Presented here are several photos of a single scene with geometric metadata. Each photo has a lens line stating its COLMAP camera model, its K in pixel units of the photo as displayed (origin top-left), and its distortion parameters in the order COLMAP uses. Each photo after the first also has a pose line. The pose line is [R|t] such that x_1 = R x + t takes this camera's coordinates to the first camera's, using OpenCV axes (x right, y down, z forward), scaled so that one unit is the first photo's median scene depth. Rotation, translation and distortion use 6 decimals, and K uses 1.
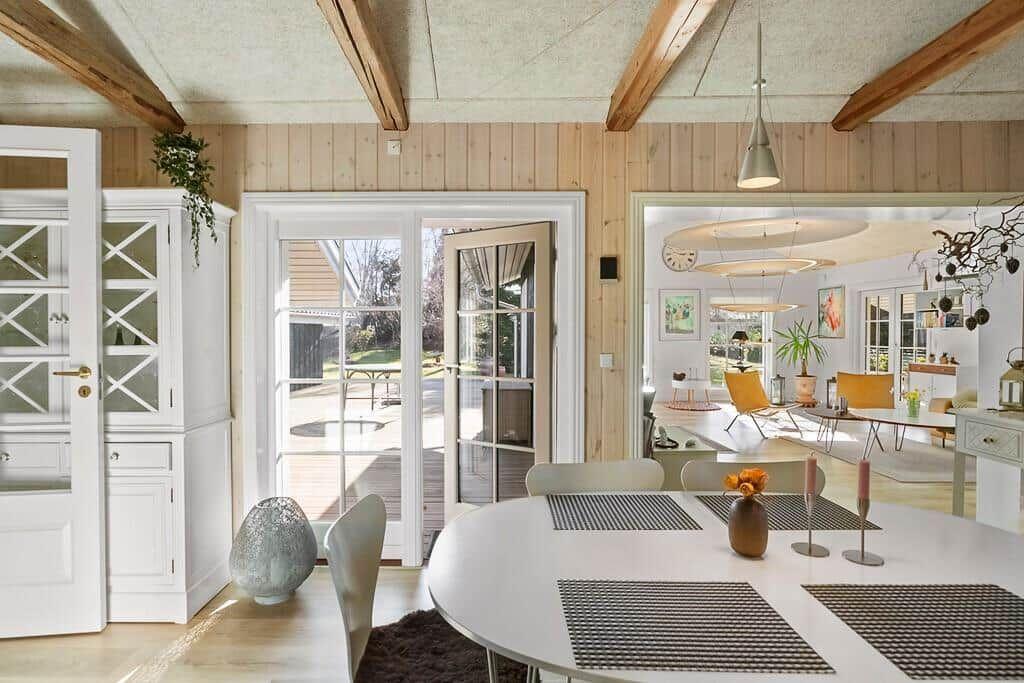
lens RADIAL K [[541.0, 0, 512.3], [0, 541.0, 338.5], [0, 0, 1]] dist [-0.009038, -0.002643]
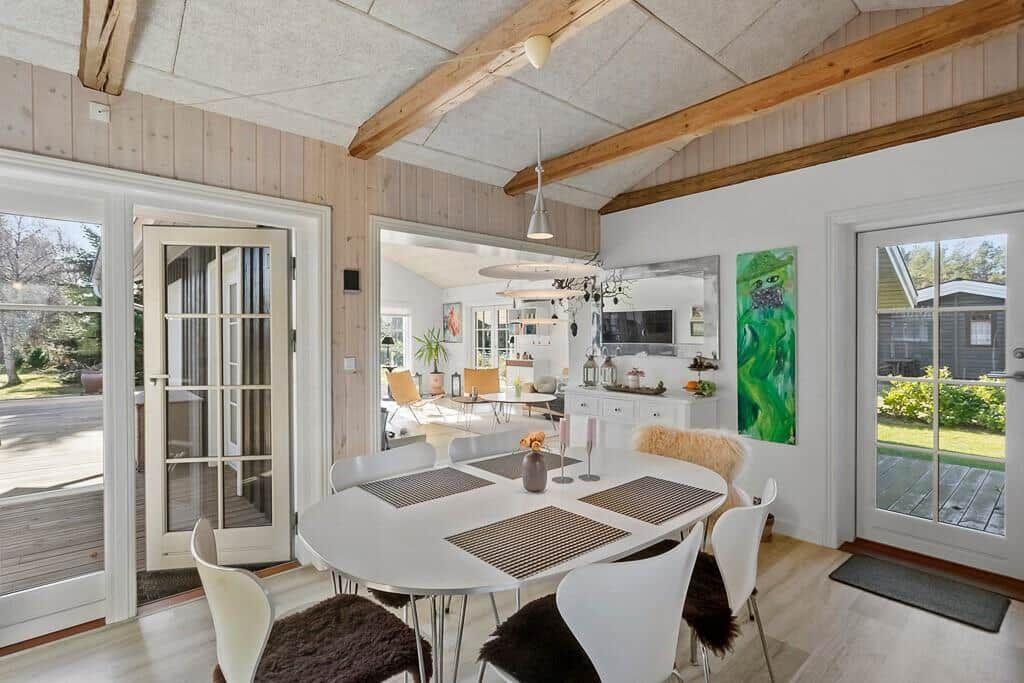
lens RADIAL K [[502.8, 0, 514.2], [0, 502.8, 338.4], [0, 0, 1]] dist [0.006297, 0.001796]
pose [[0.742301, -0.001467, 0.670065, -0.263094], [0.008761, 0.999933, -0.007516, -0.000046], [-0.670010, 0.011449, 0.742264, 0.014494]]
